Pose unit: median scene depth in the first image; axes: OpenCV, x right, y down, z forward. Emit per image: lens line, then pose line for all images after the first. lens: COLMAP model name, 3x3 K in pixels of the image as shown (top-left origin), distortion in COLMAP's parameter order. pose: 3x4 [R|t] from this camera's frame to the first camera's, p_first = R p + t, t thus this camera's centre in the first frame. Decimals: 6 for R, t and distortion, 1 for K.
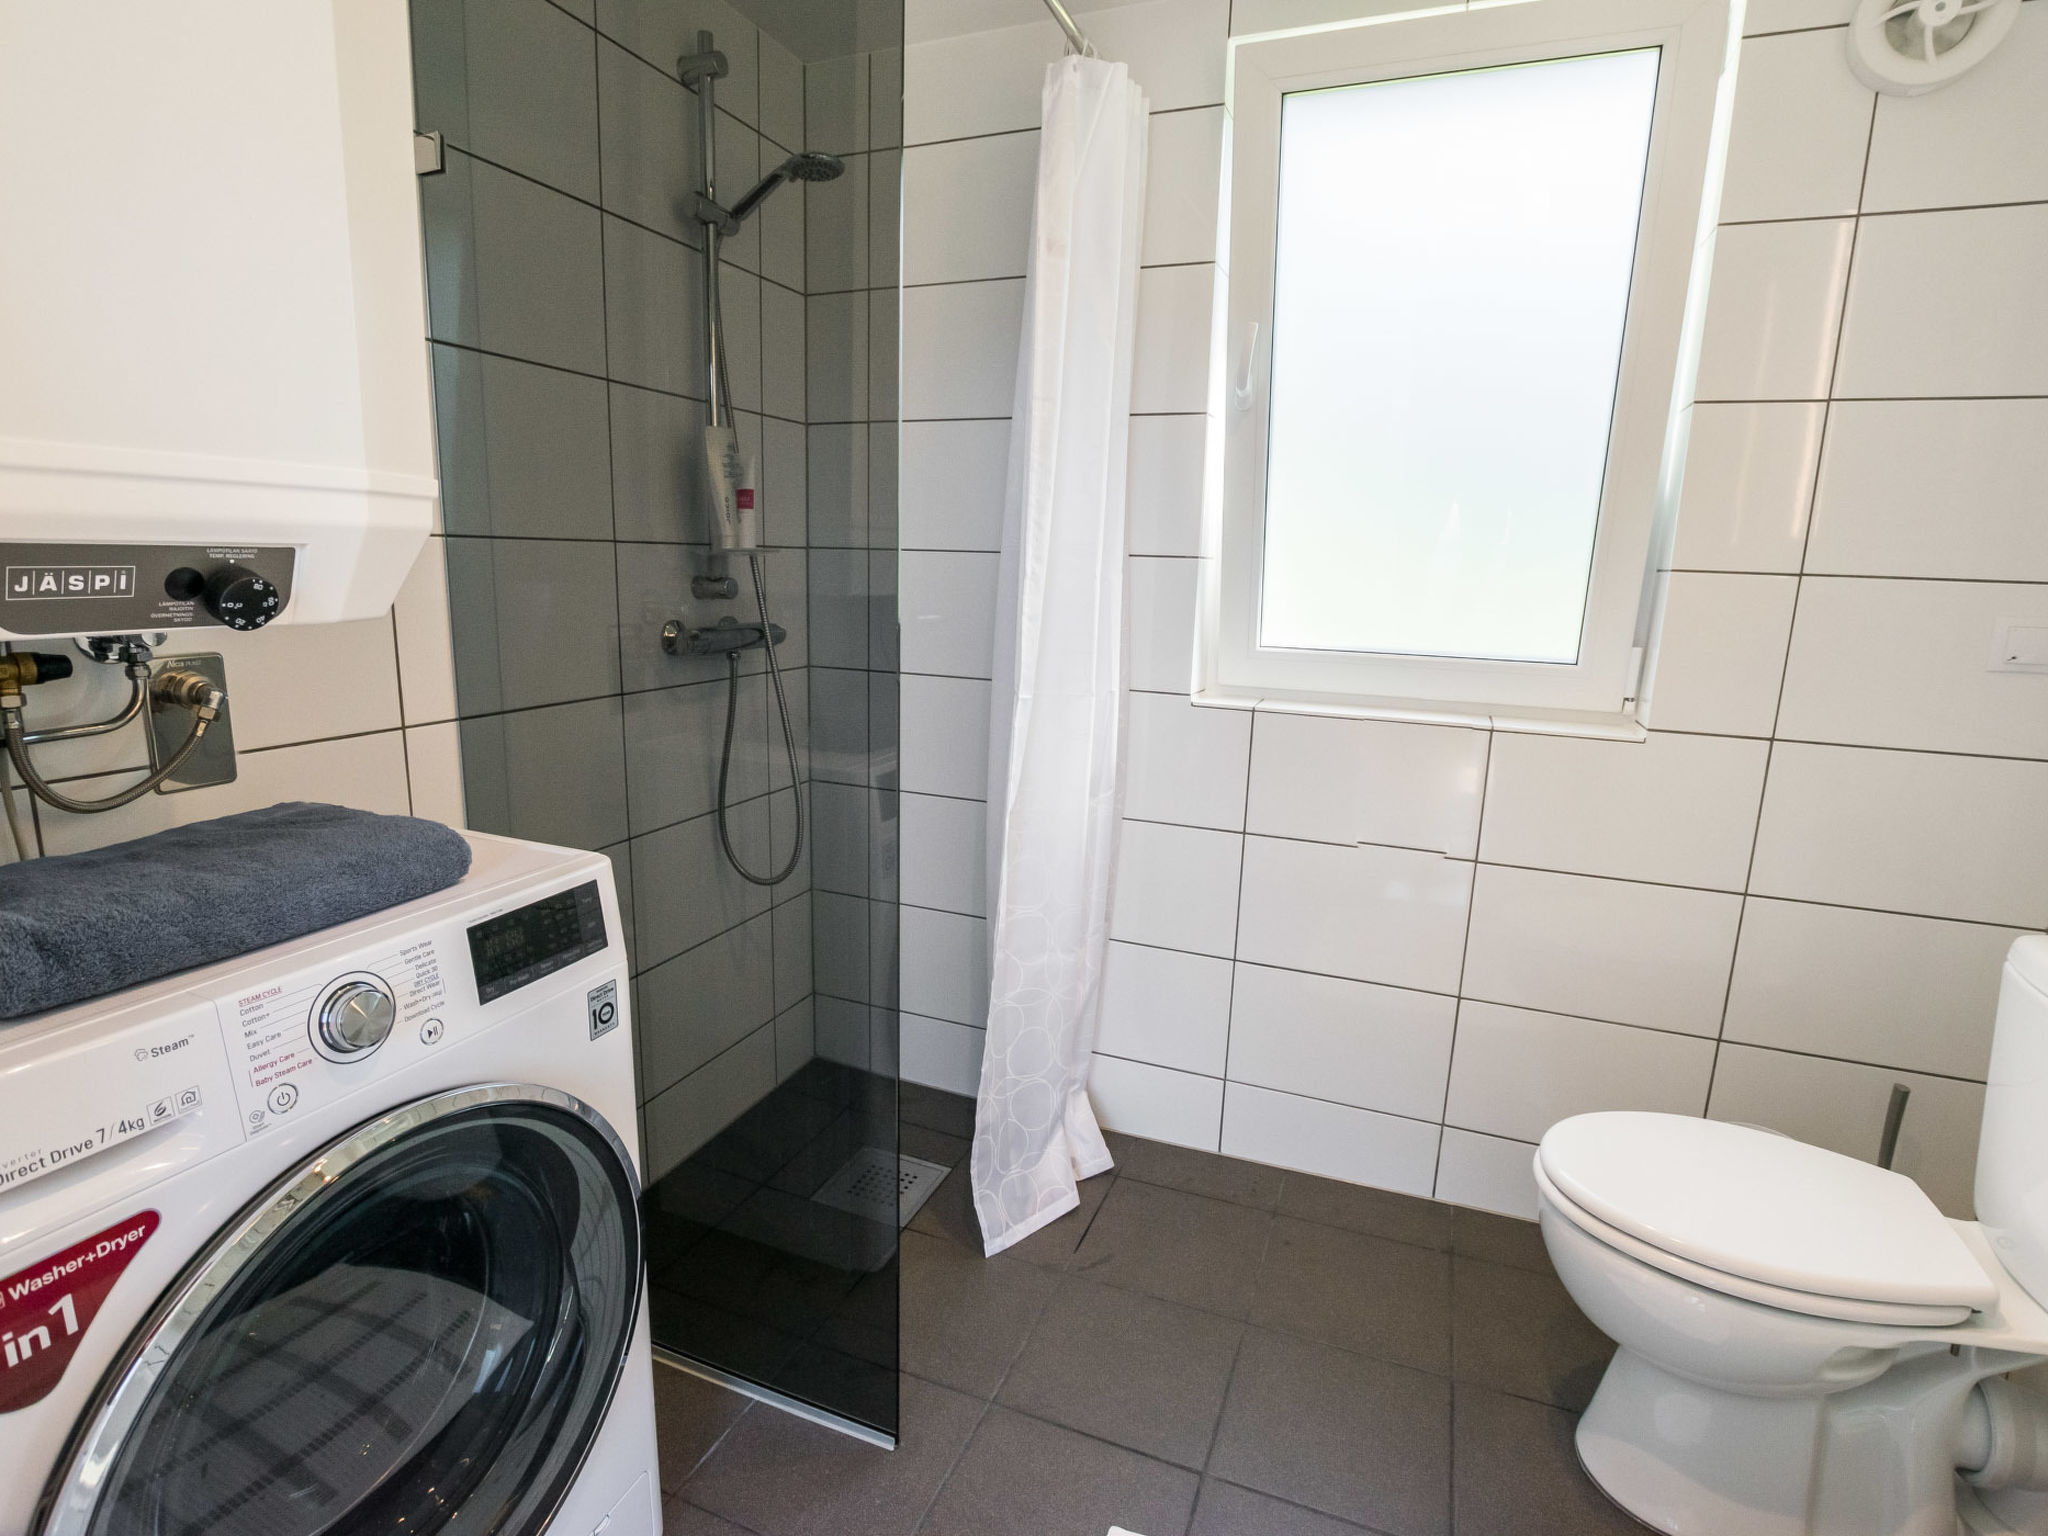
lens RADIAL K [[1011.2, 0, 1019.7], [0, 1011.2, 772.1], [0, 0, 1]] dist [-0.035418, 0.005775]
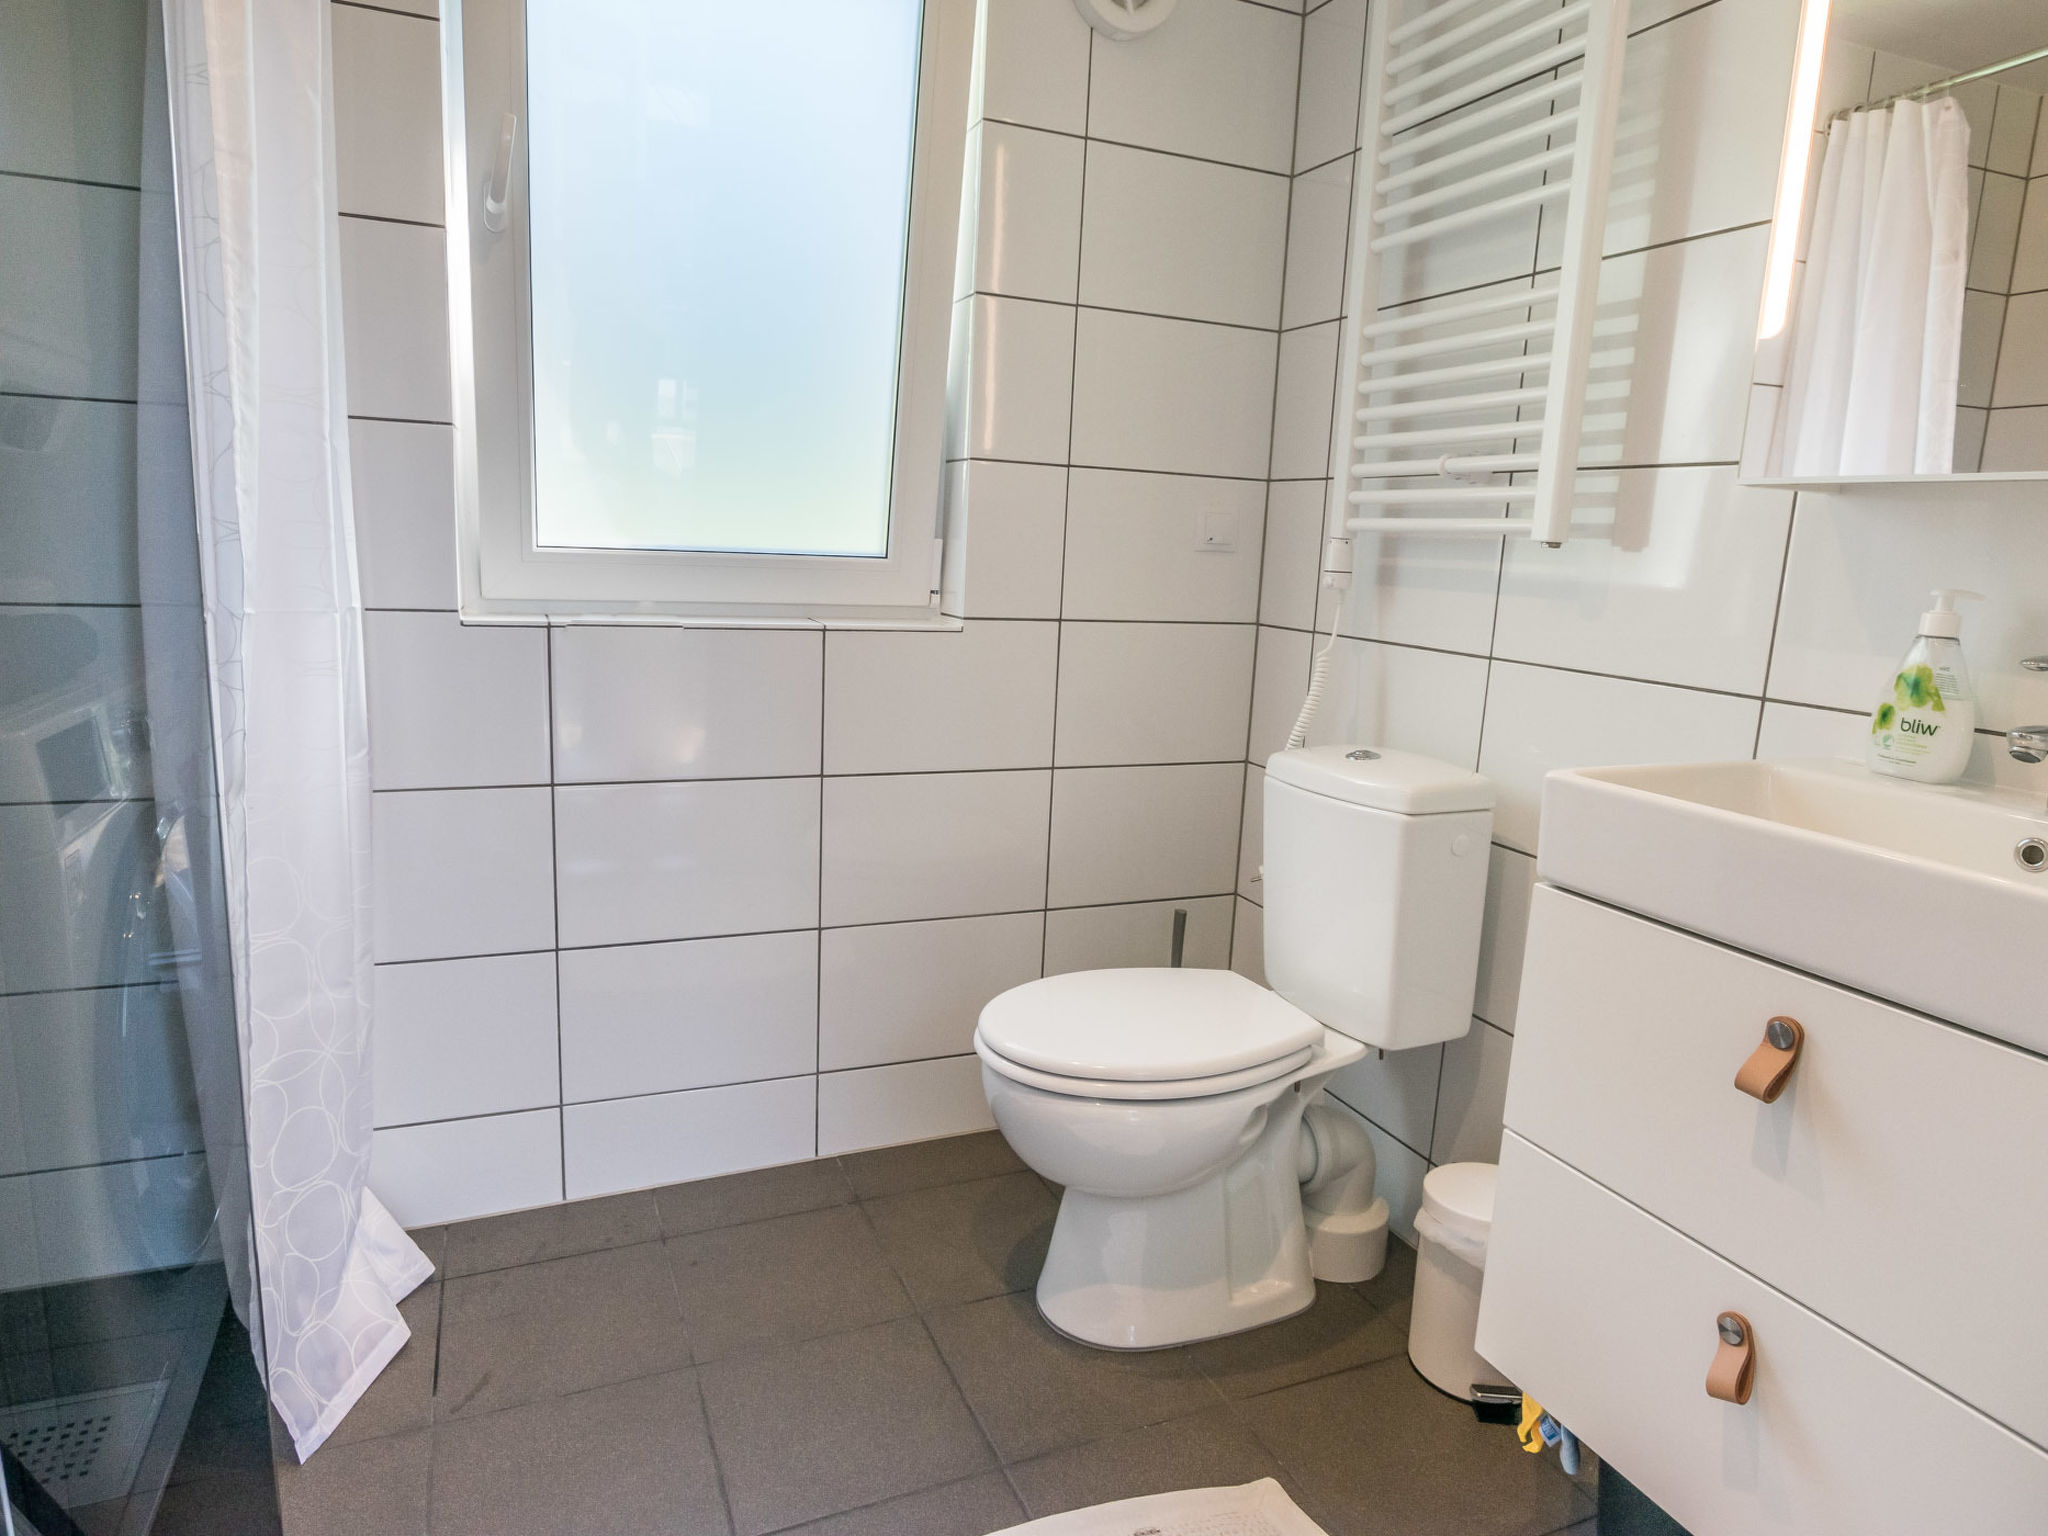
lens RADIAL K [[1195.0, 0, 1024.0], [0, 1195.0, 768.0], [0, 0, 1]] dist [-0.023659, 0.001198]
pose [[0.705895, -0.128287, 0.696602, -0.176343], [0.120112, 0.990899, 0.060771, 0.038620], [-0.698058, 0.040773, 0.714879, 0.093417]]
